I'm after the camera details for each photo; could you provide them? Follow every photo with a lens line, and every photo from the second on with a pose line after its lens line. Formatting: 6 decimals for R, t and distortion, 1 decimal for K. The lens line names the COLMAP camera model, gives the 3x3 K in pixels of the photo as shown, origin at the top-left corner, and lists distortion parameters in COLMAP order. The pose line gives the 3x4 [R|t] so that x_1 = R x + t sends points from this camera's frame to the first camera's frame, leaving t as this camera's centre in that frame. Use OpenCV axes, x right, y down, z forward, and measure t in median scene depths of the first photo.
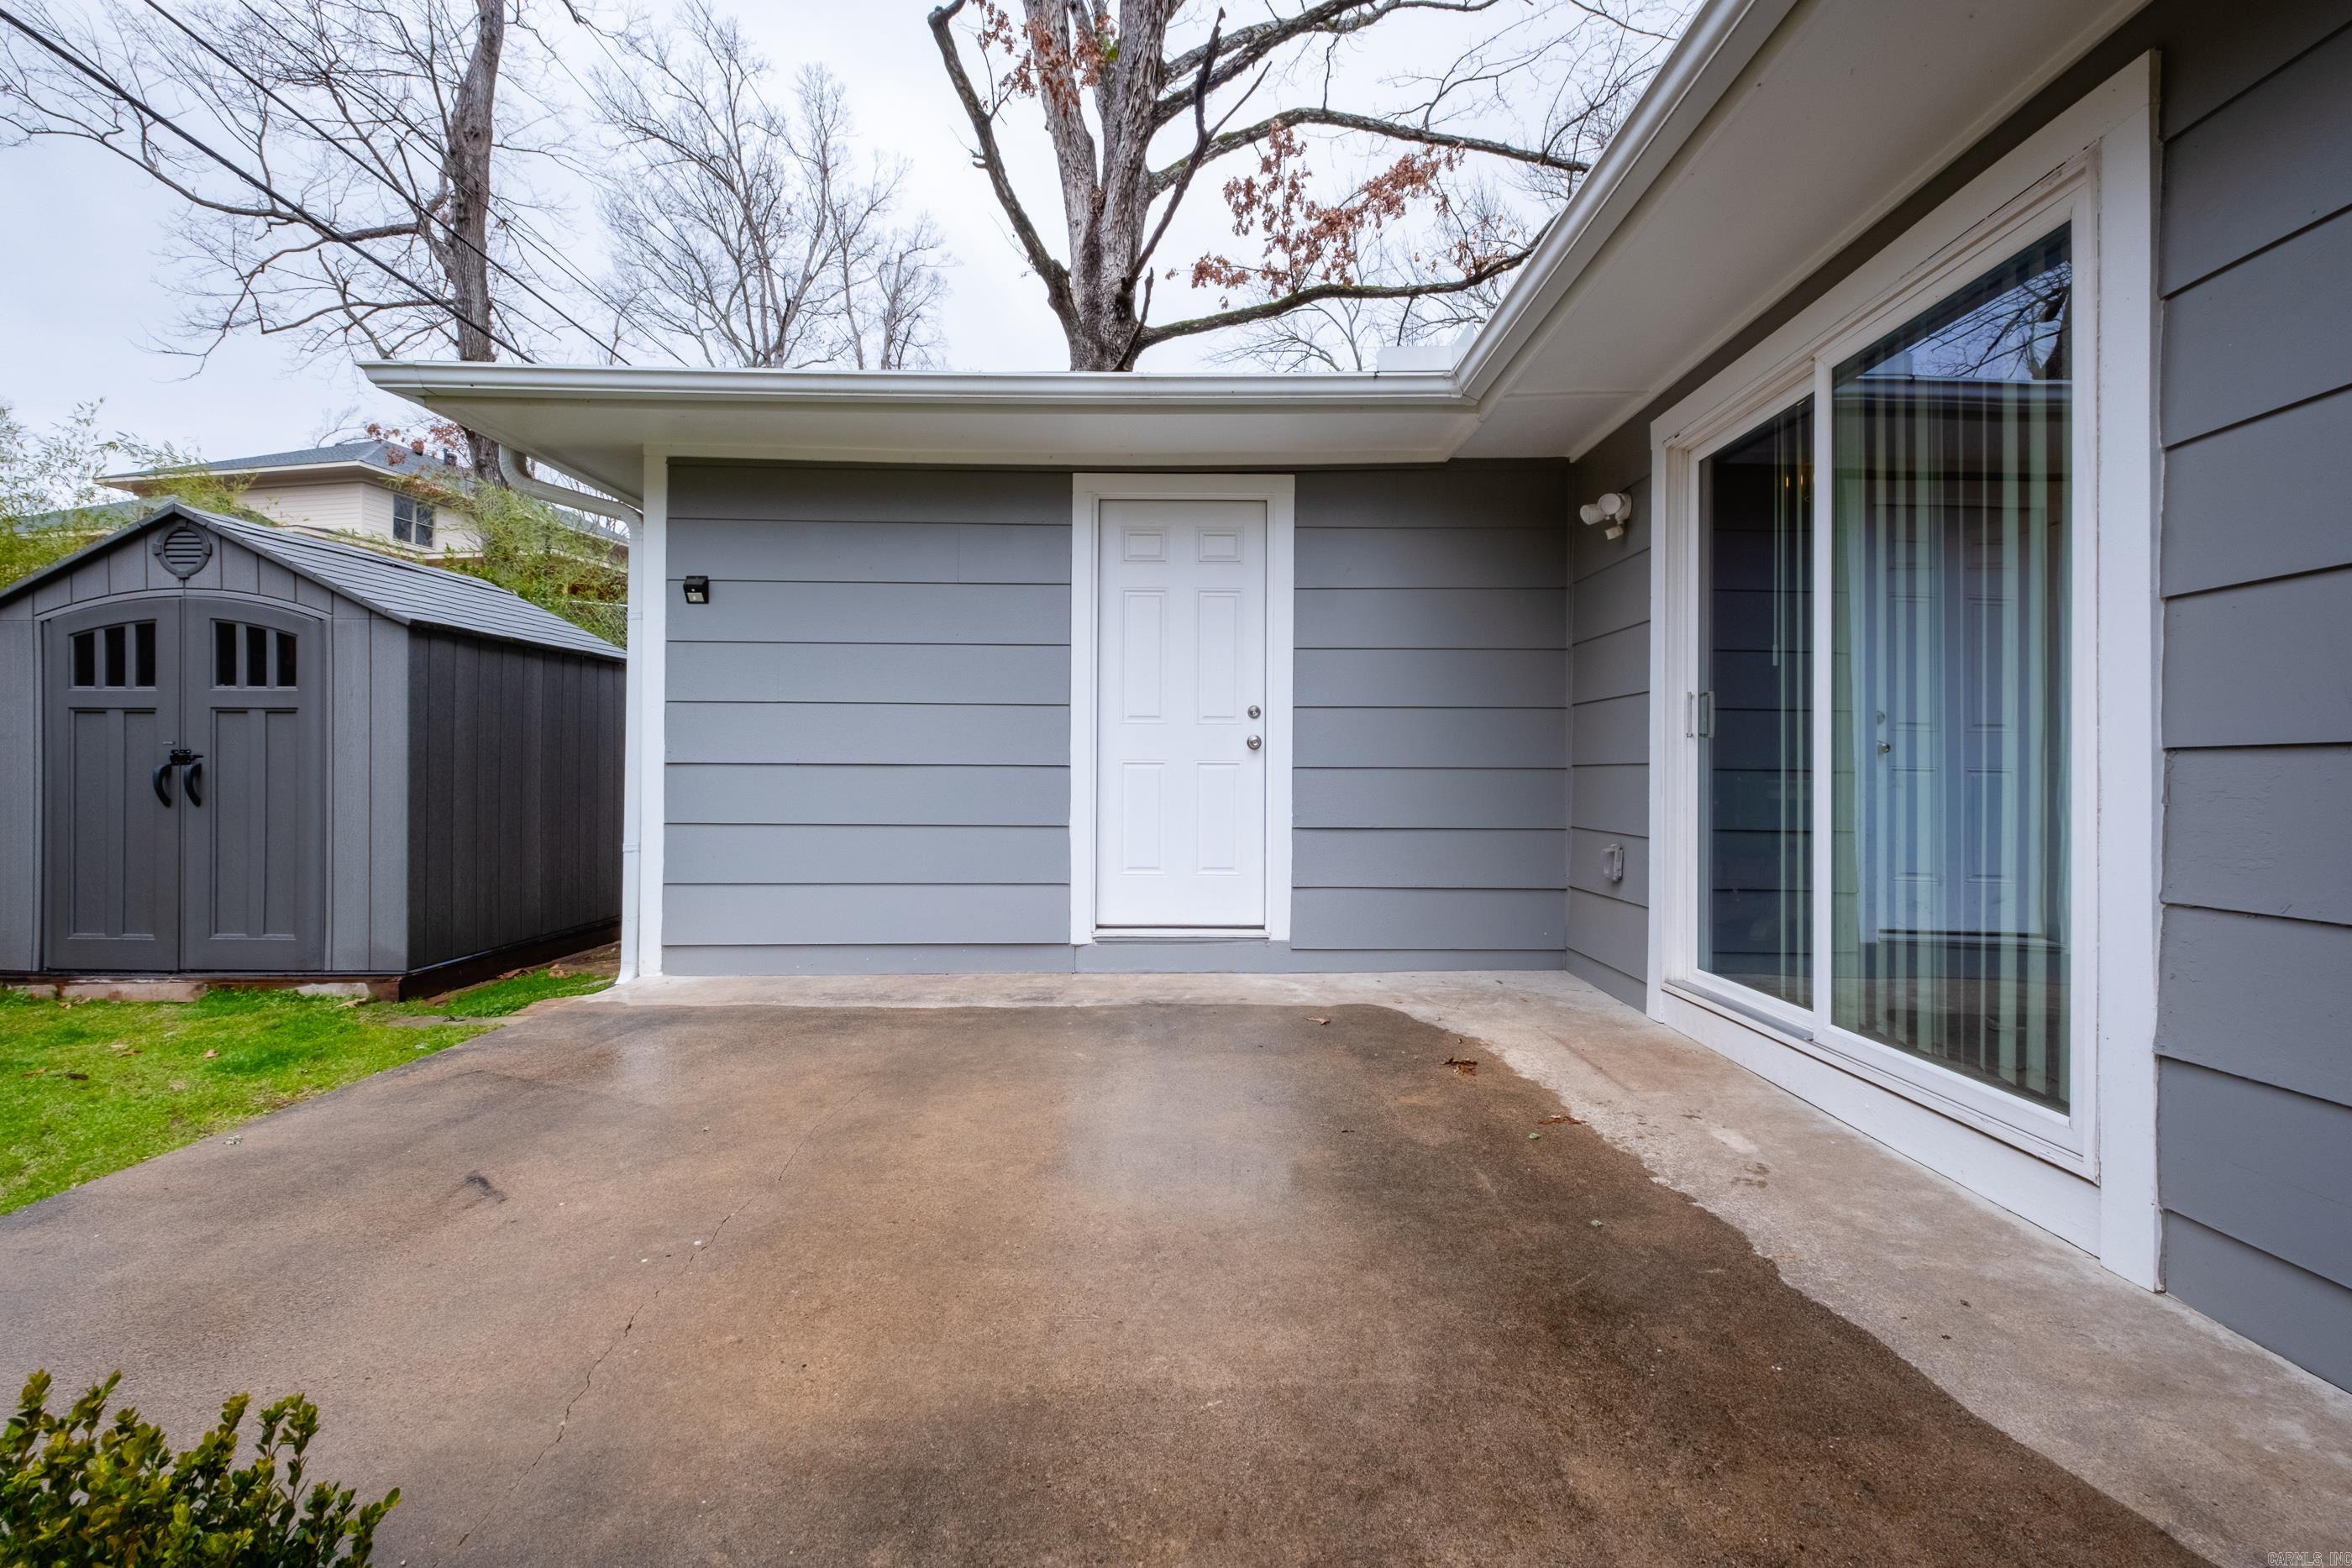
lens RADIAL K [[1011.9, 0, 1180.3], [0, 1011.9, 770.2], [0, 0, 1]] dist [0.011730, -0.000181]
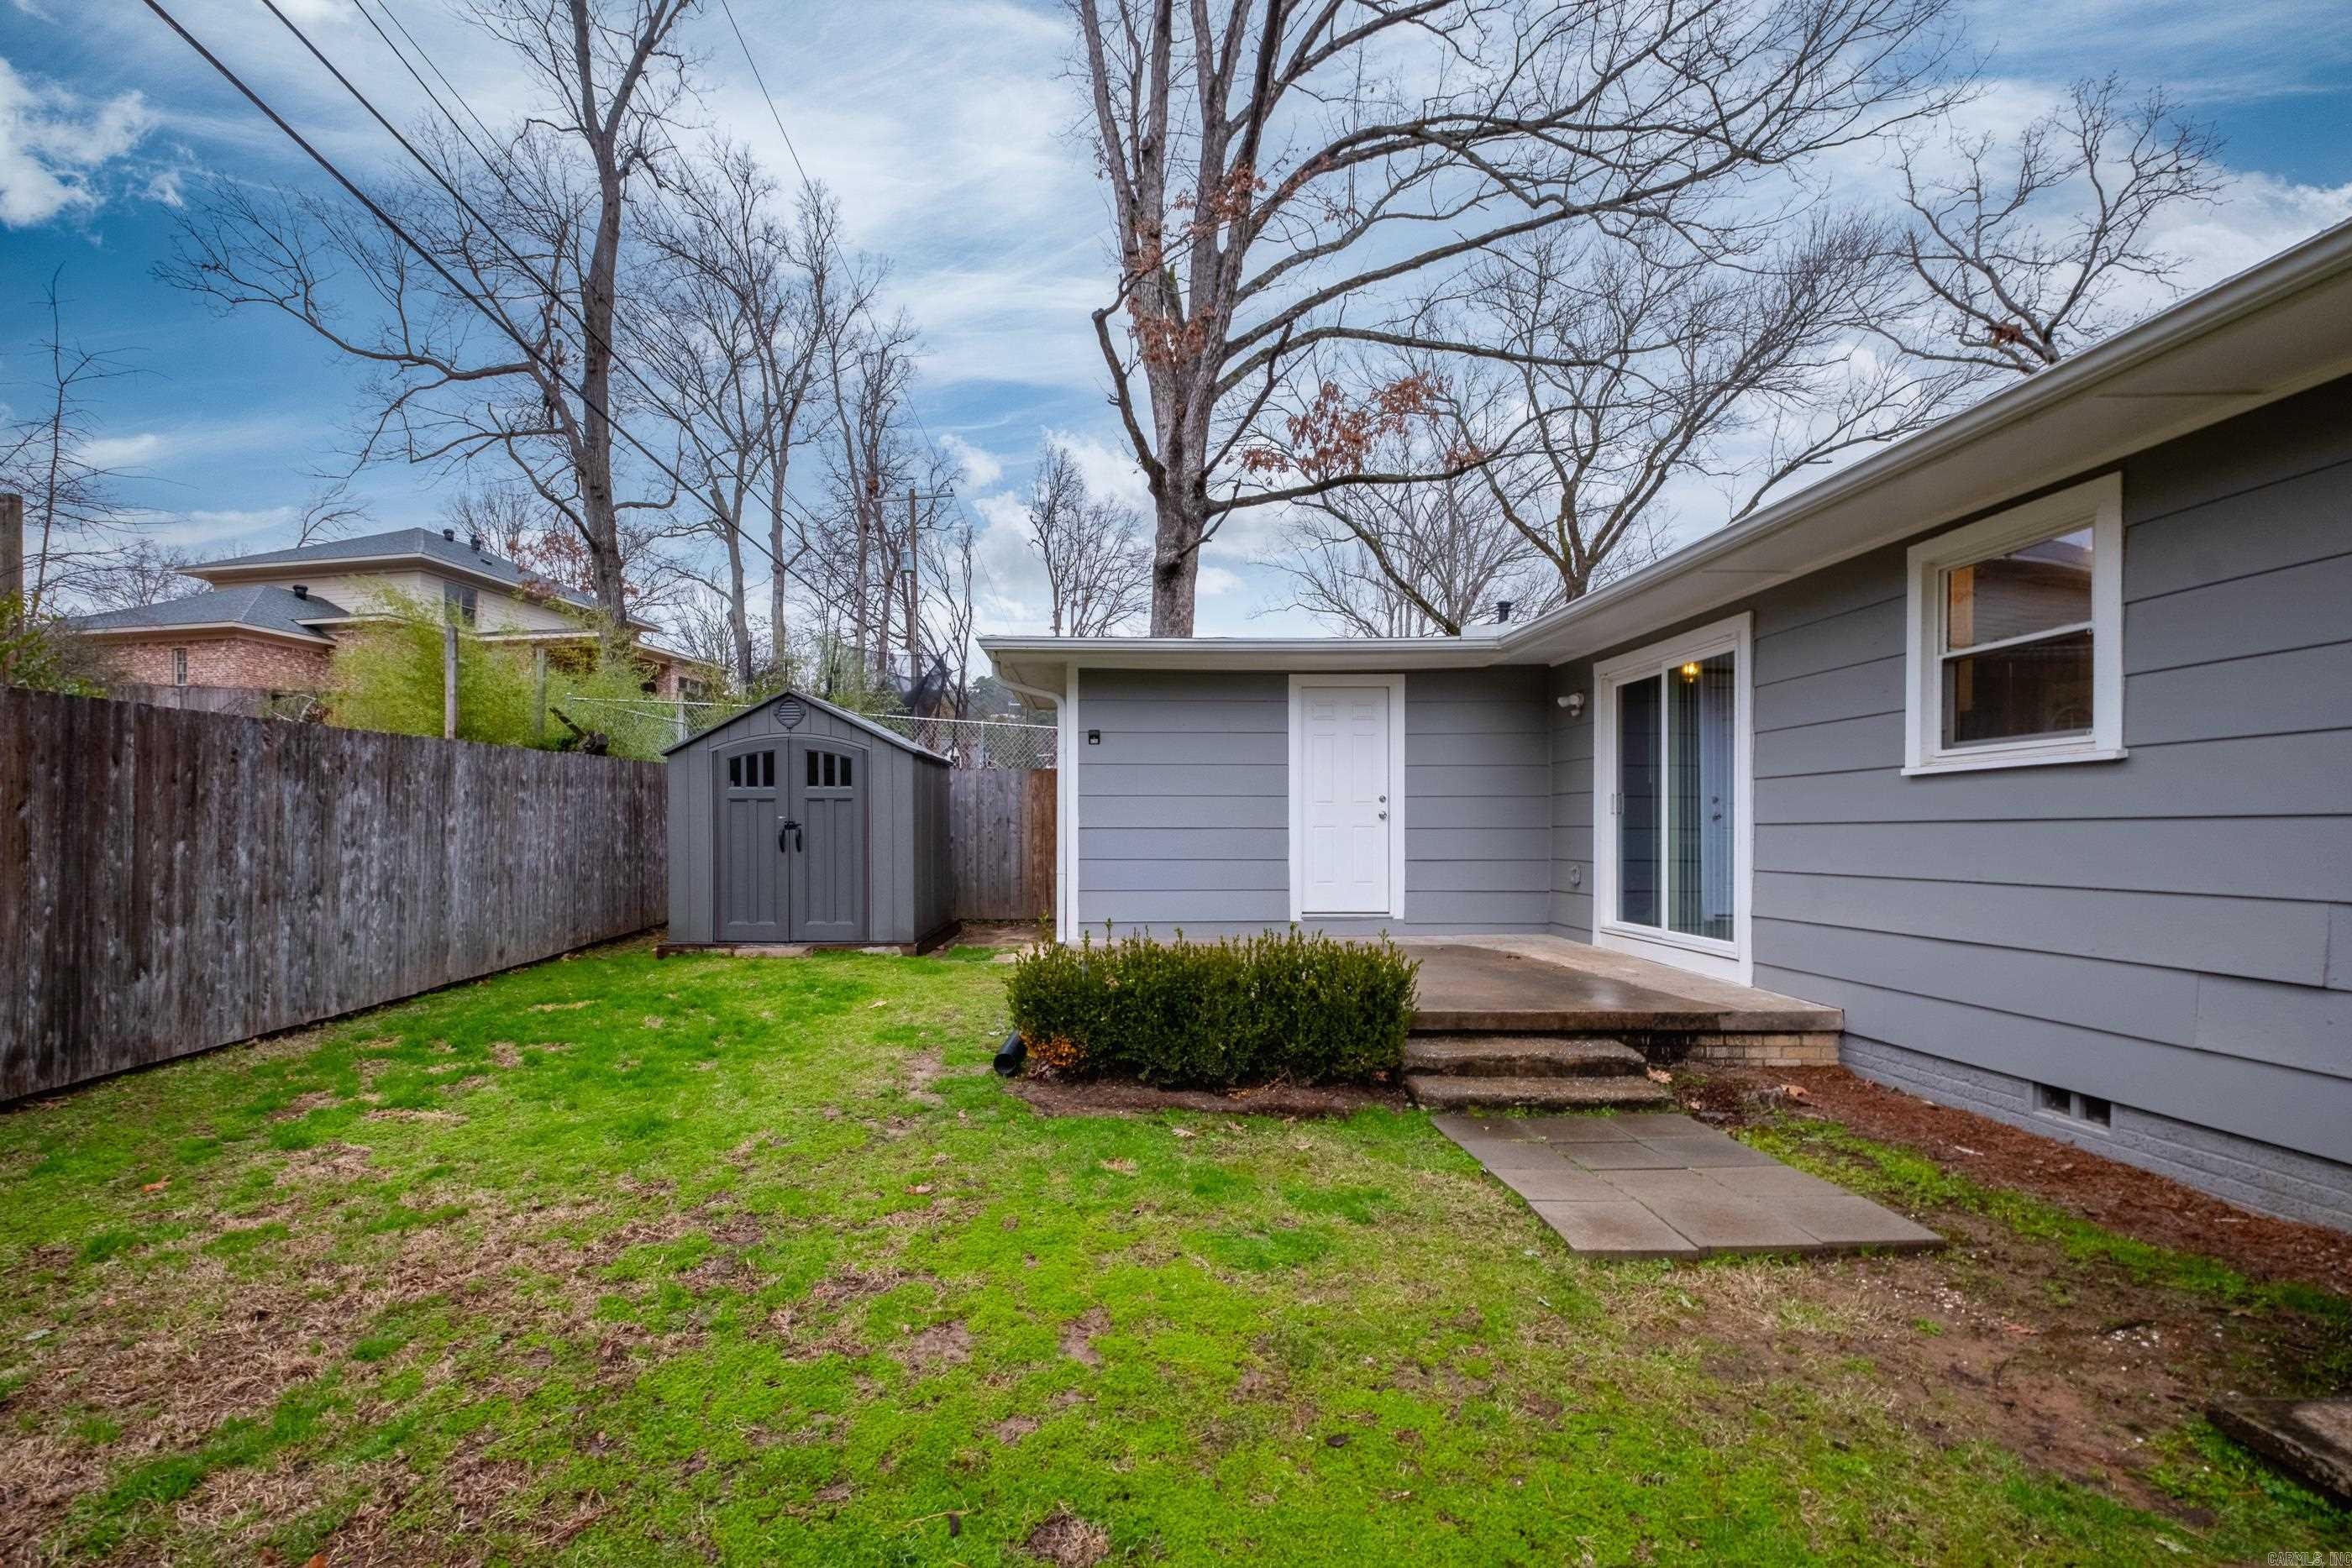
lens RADIAL K [[1131.1, 0, 1055.7], [0, 1131.1, 828.6], [0, 0, 1]] dist [0.012083, -0.000230]
pose [[0.999990, -0.004498, 0.000300, -0.498427], [0.004498, 0.999989, 0.001380, -0.007242], [-0.000306, -0.001378, 0.999999, -1.029867]]
